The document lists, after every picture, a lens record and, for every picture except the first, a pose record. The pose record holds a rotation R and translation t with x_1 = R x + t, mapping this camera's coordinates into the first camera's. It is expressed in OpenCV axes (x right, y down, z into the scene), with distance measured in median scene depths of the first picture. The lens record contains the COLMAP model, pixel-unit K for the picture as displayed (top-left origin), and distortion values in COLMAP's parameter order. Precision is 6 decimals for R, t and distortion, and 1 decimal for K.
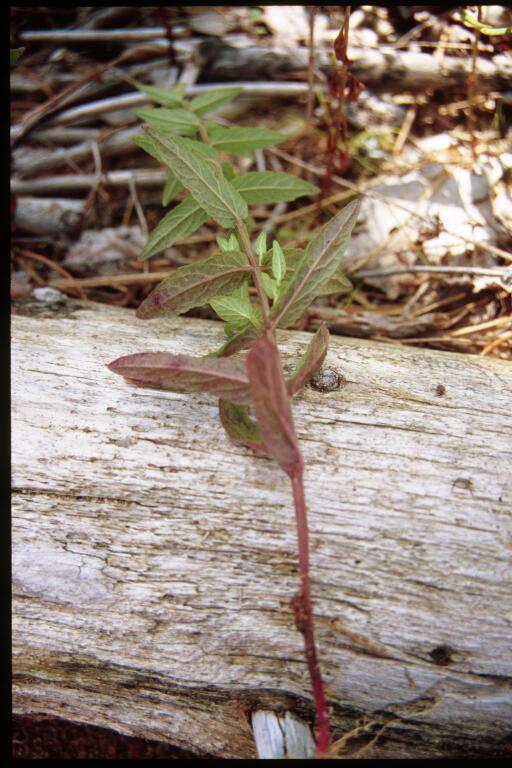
lens RADIAL K [[864.3, 0, 256.4], [0, 864.3, 381.8], [0, 0, 1]] dist [-0.243945, -0.013640]
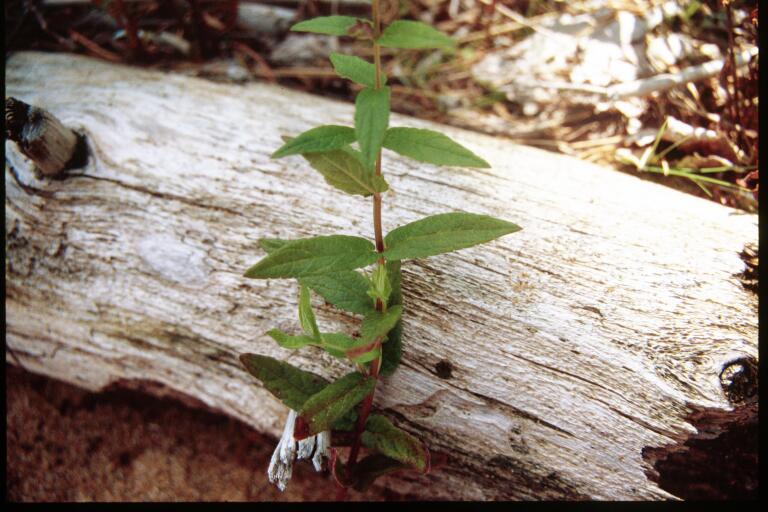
lens RADIAL K [[864.3, 0, 384.0], [0, 864.3, 256.0], [0, 0, 1]] dist [-0.243945, -0.013640]
pose [[0.960802, 0.143575, -0.237162, 0.398238], [-0.145102, 0.989354, 0.011100, 0.161687], [0.236231, 0.023747, 0.971407, -0.220977]]
